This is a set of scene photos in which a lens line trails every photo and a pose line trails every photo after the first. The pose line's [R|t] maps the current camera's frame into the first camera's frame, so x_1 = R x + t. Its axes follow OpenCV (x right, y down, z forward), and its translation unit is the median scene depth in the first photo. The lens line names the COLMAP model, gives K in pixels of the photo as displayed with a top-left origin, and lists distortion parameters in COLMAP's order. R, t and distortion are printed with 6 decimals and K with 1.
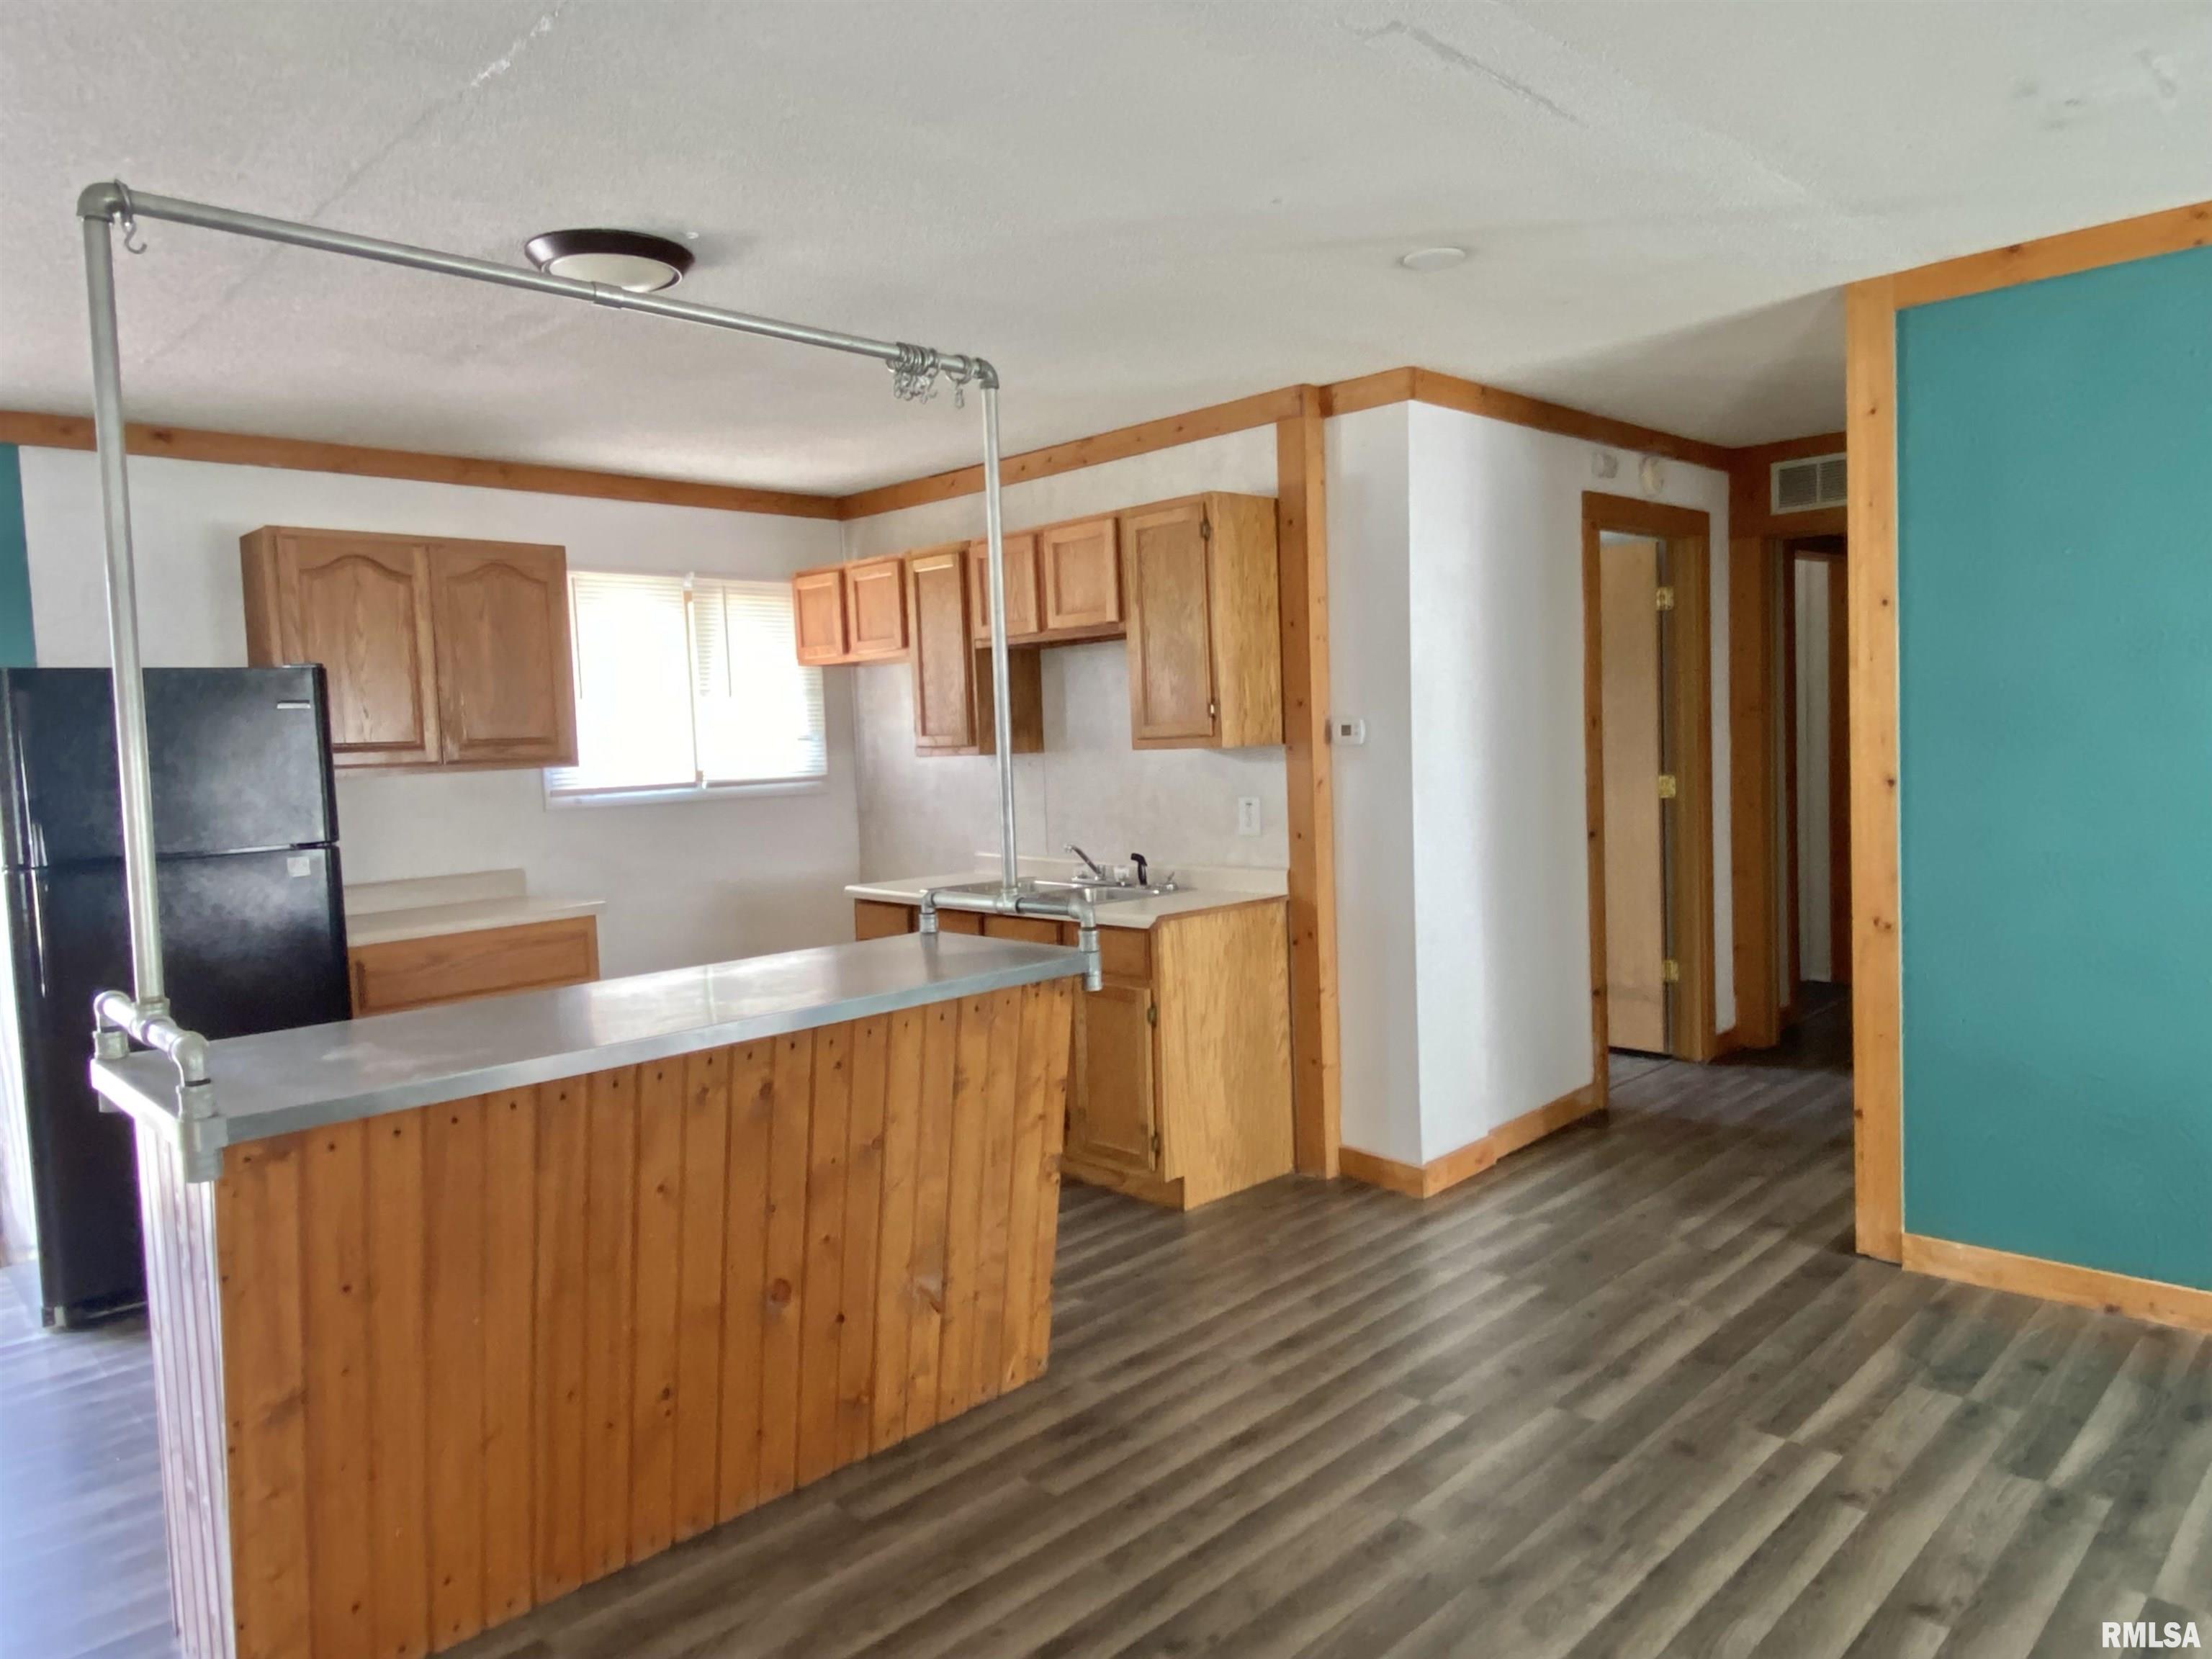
lens RADIAL K [[1426.3, 0, 1106.1], [0, 1426.3, 820.7], [0, 0, 1]] dist [0.060986, -0.059024]
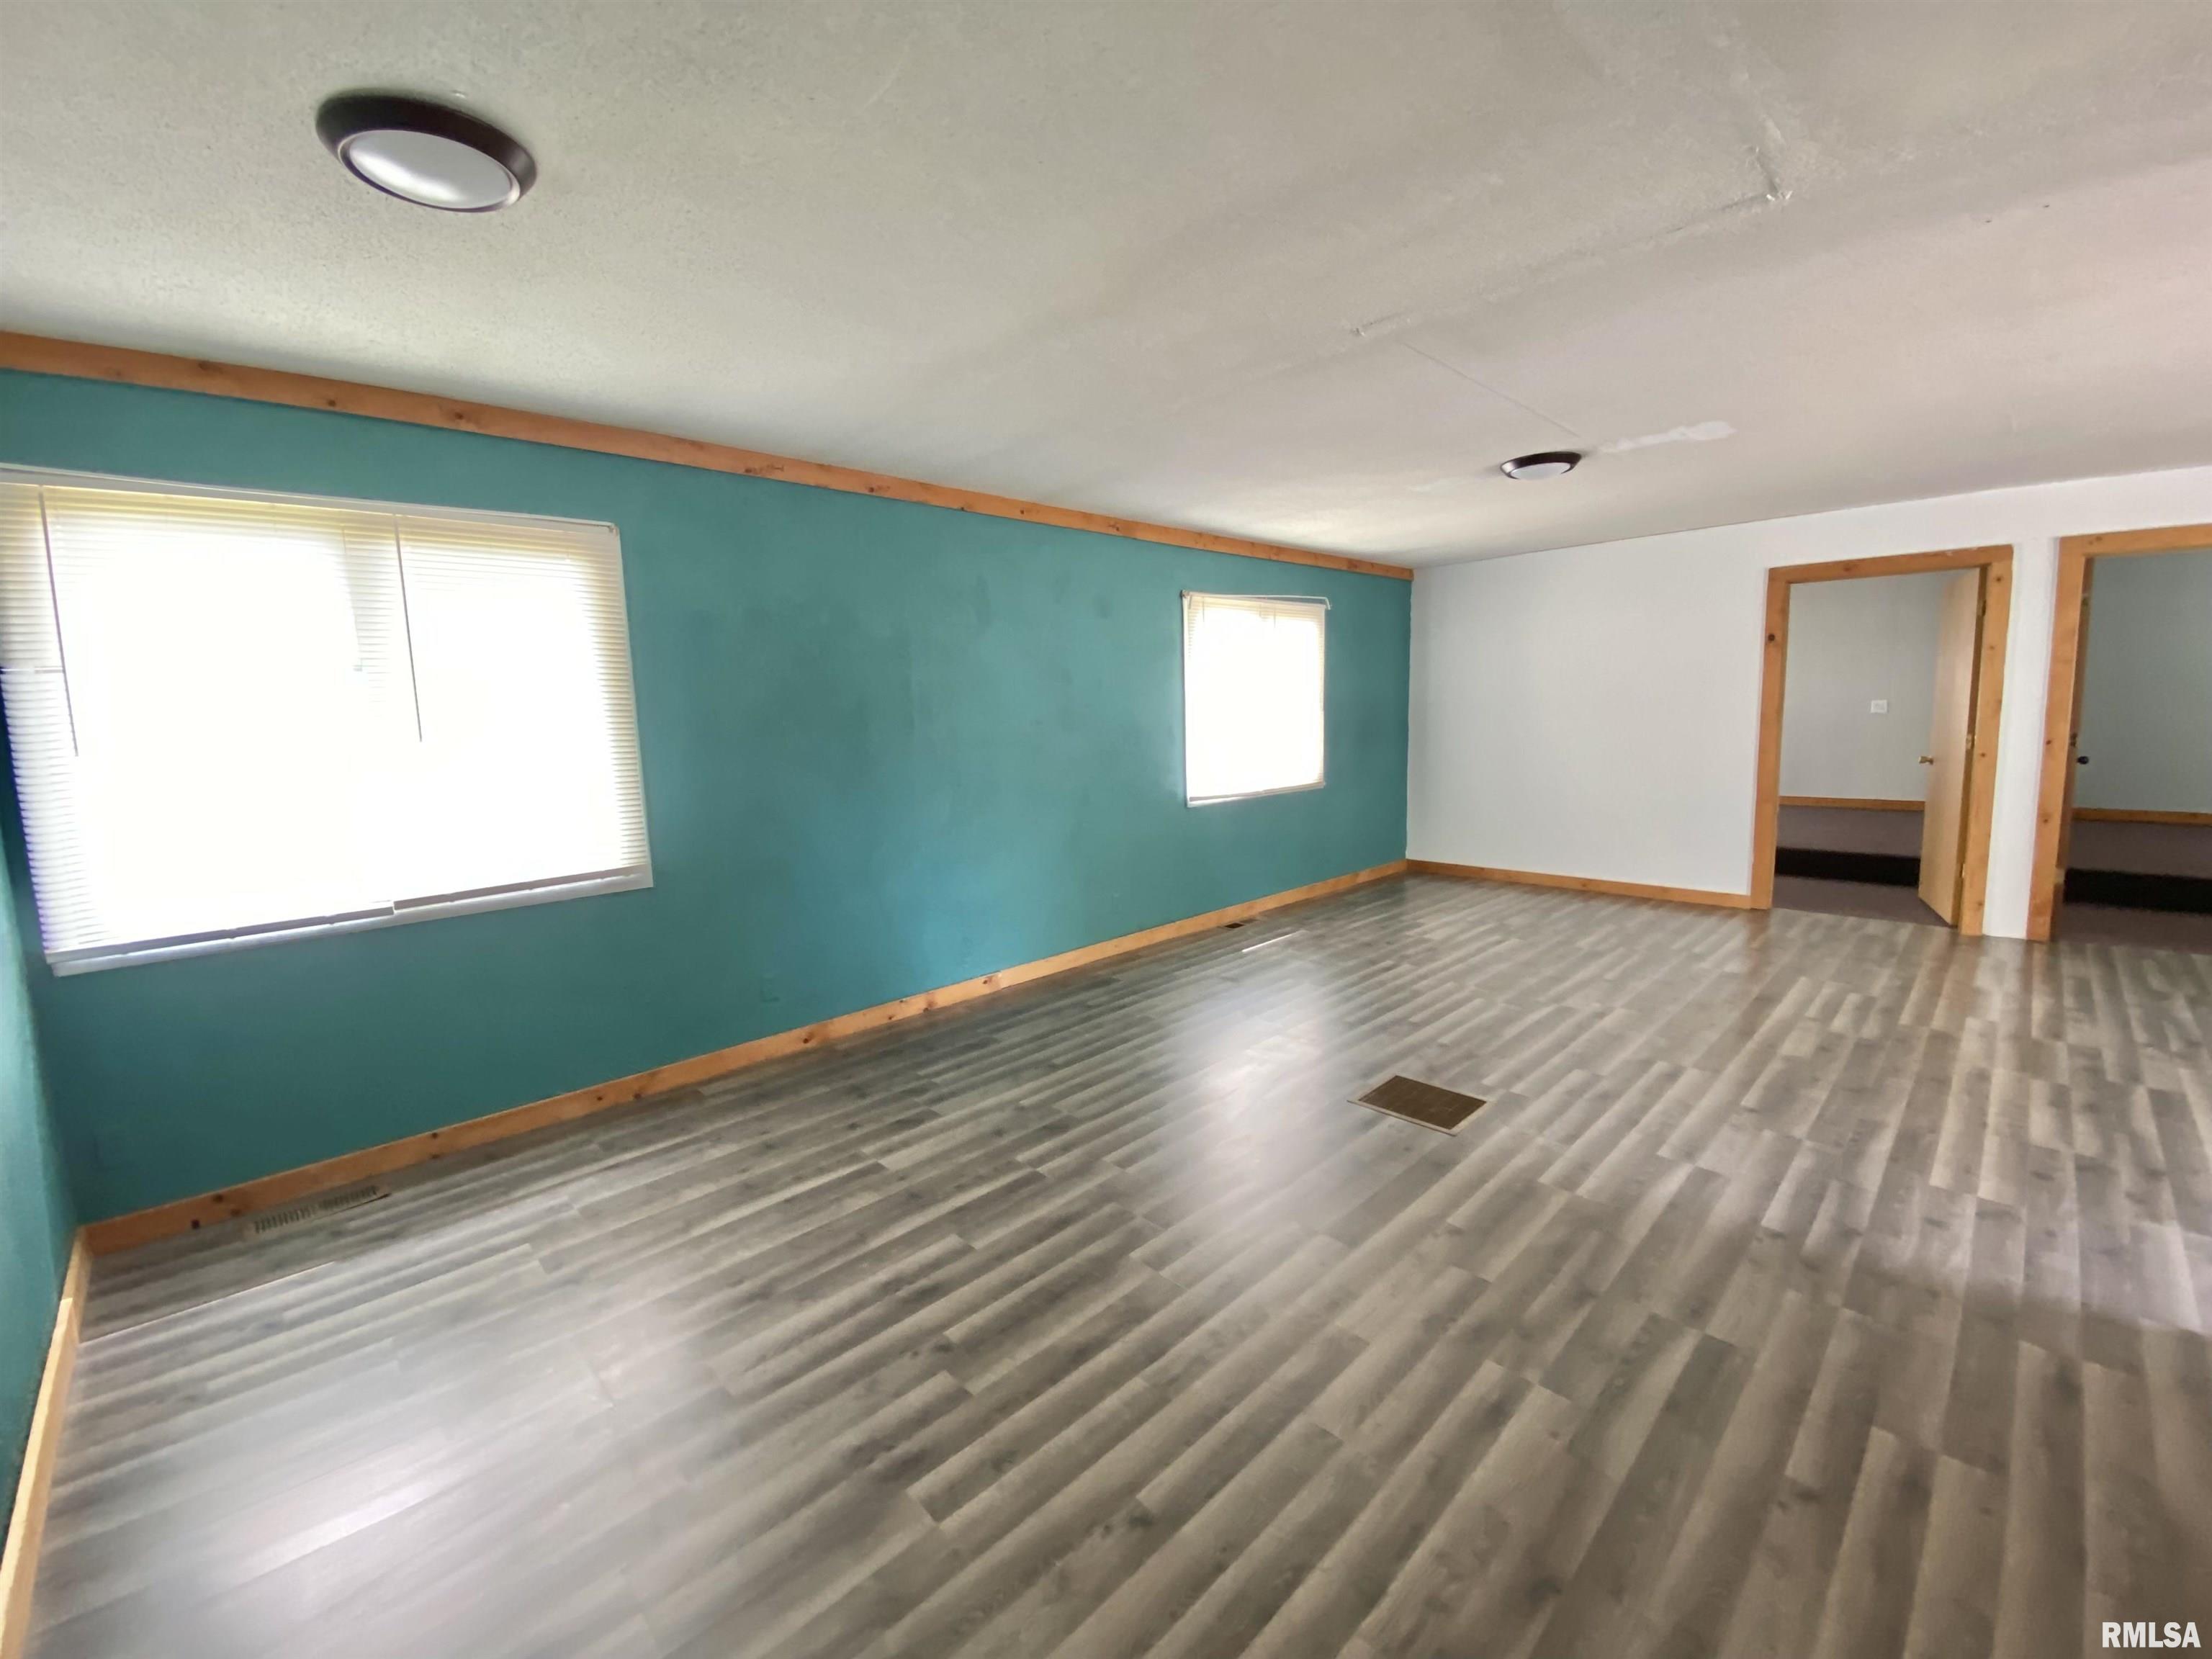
lens RADIAL K [[902.0, 0, 1087.7], [0, 902.0, 846.9], [0, 0, 1]] dist [-0.012137, -0.008419]
pose [[-0.997153, 0.066654, 0.035272, 0.281475], [0.072728, 0.973655, 0.216115, -0.056931], [-0.019938, 0.218065, -0.975731, 0.798668]]
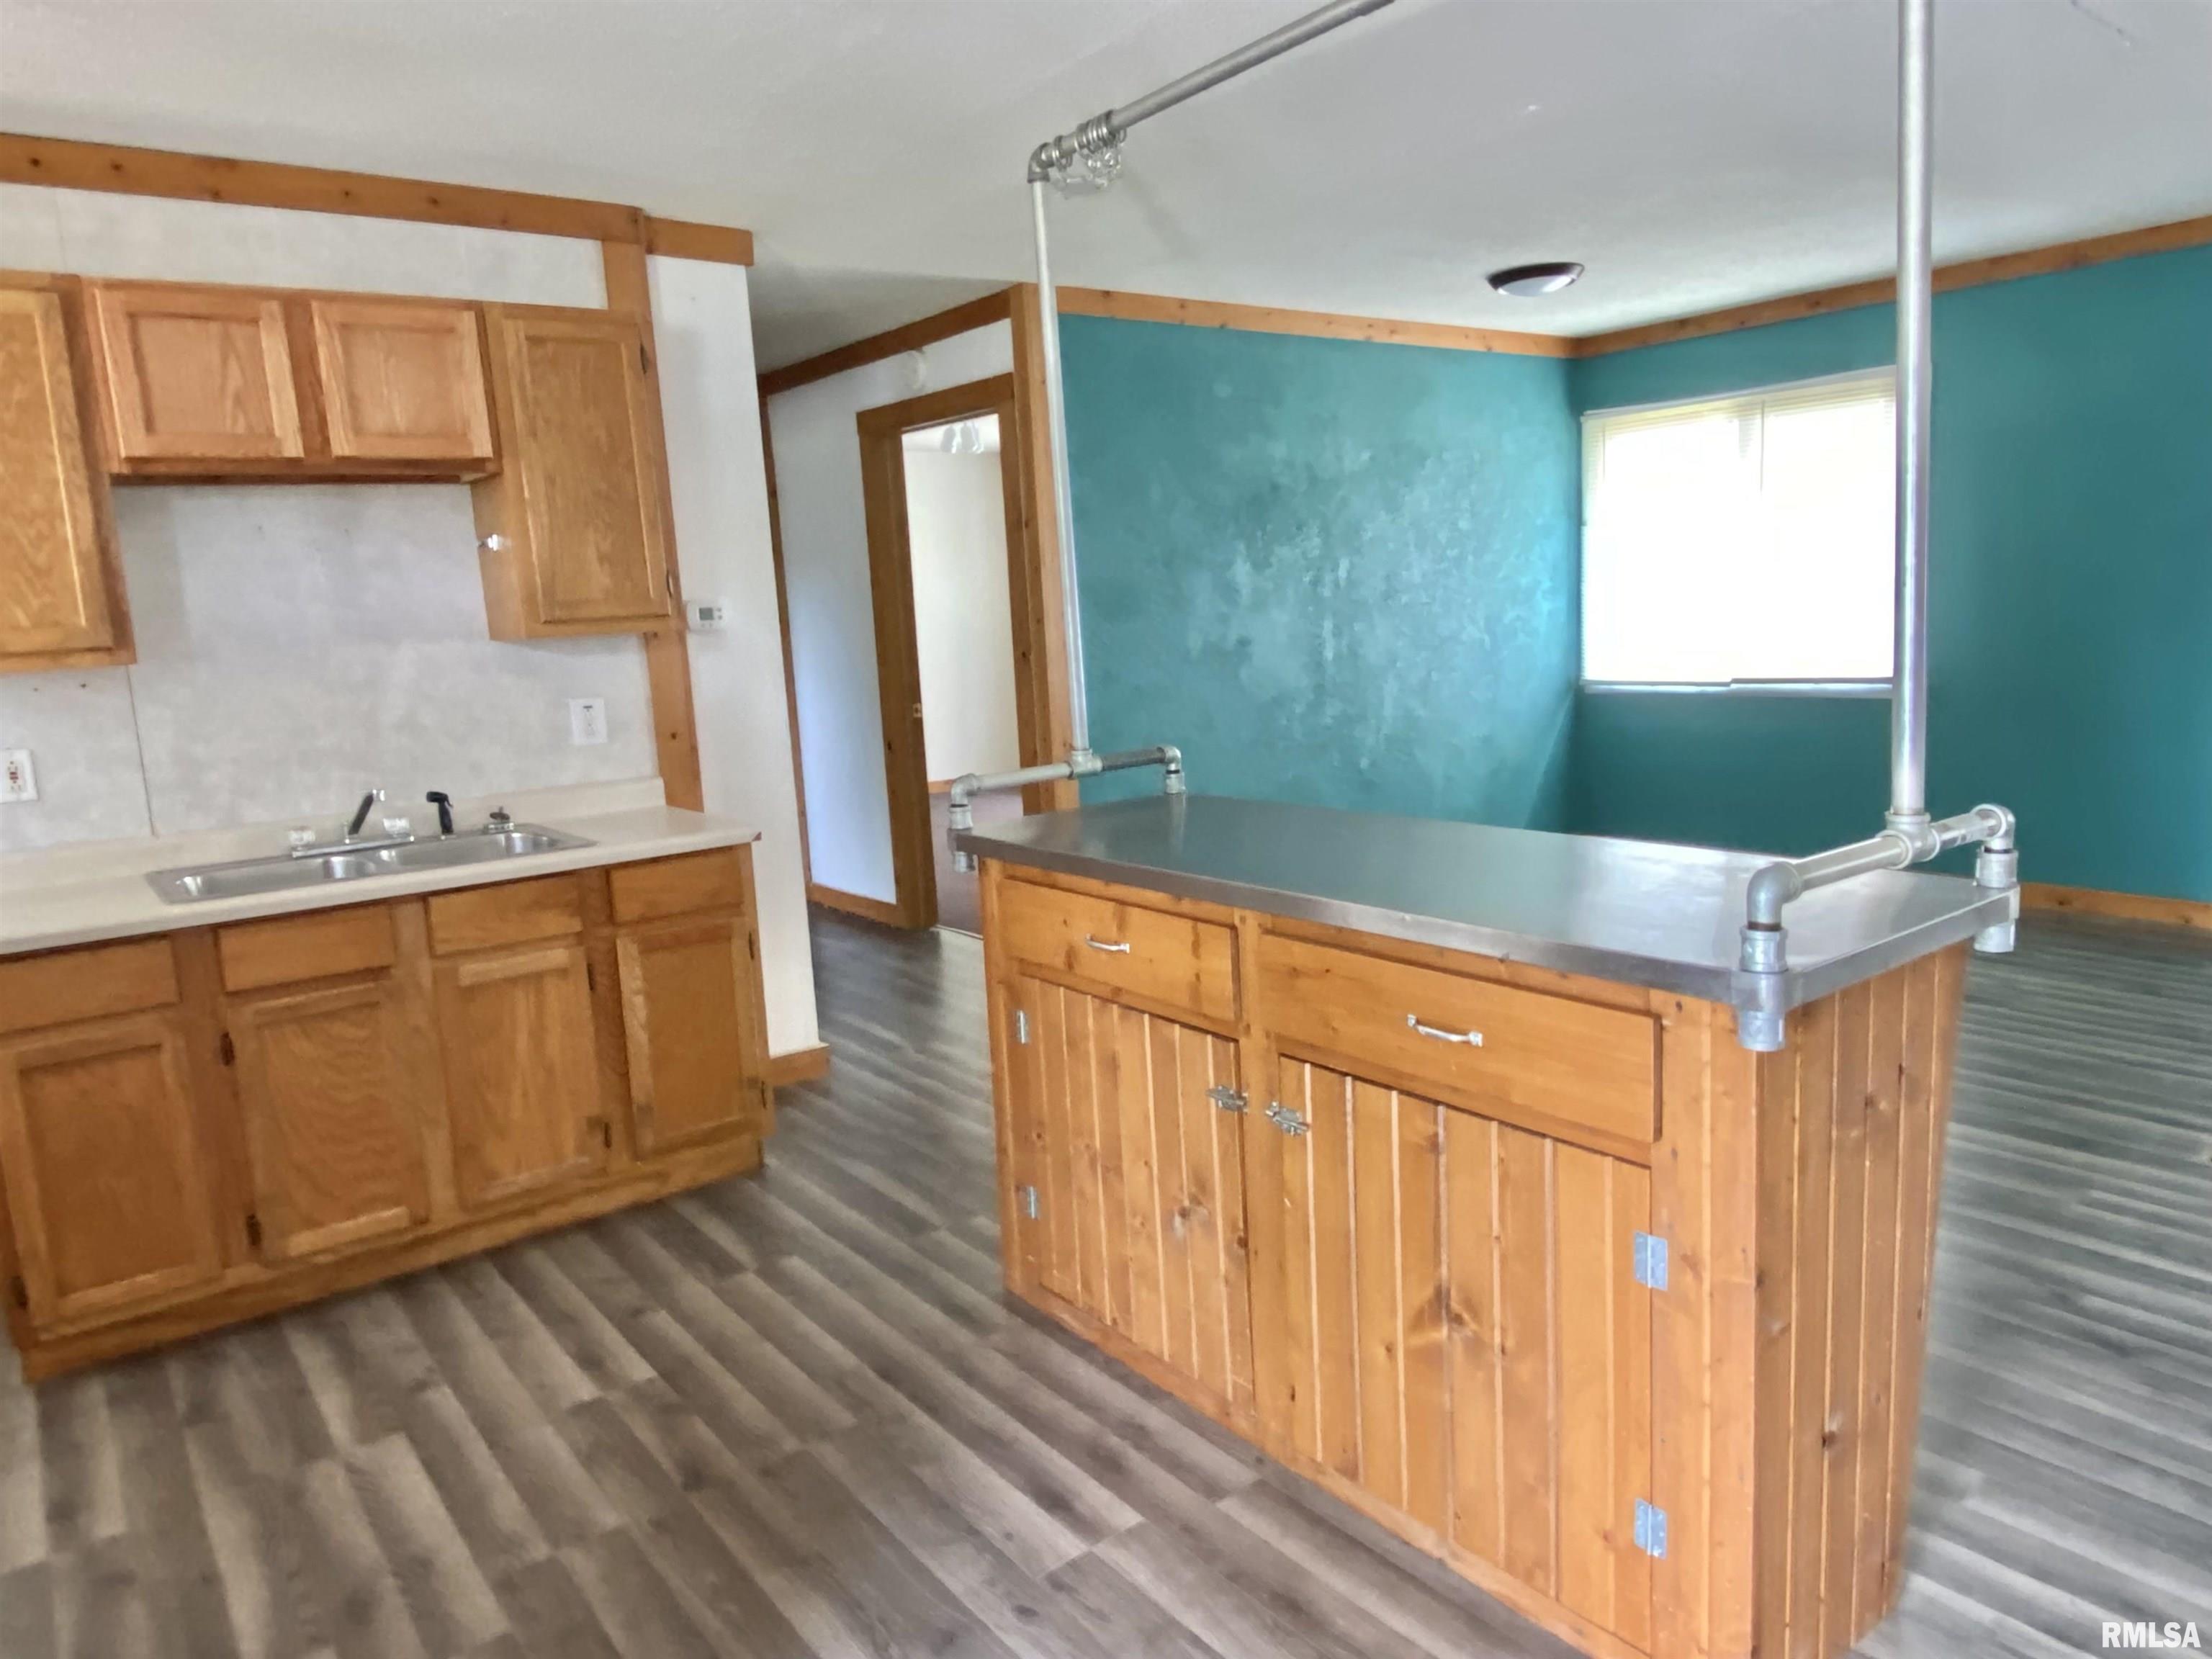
lens RADIAL K [[1426.3, 0, 1093.0], [0, 1426.3, 837.4], [0, 0, 1]] dist [0.060986, -0.059024]
pose [[0.126971, -0.136611, 0.982454, -0.717895], [0.110208, 0.986281, 0.122899, -0.007713], [-0.985765, 0.092670, 0.140285, 0.633719]]
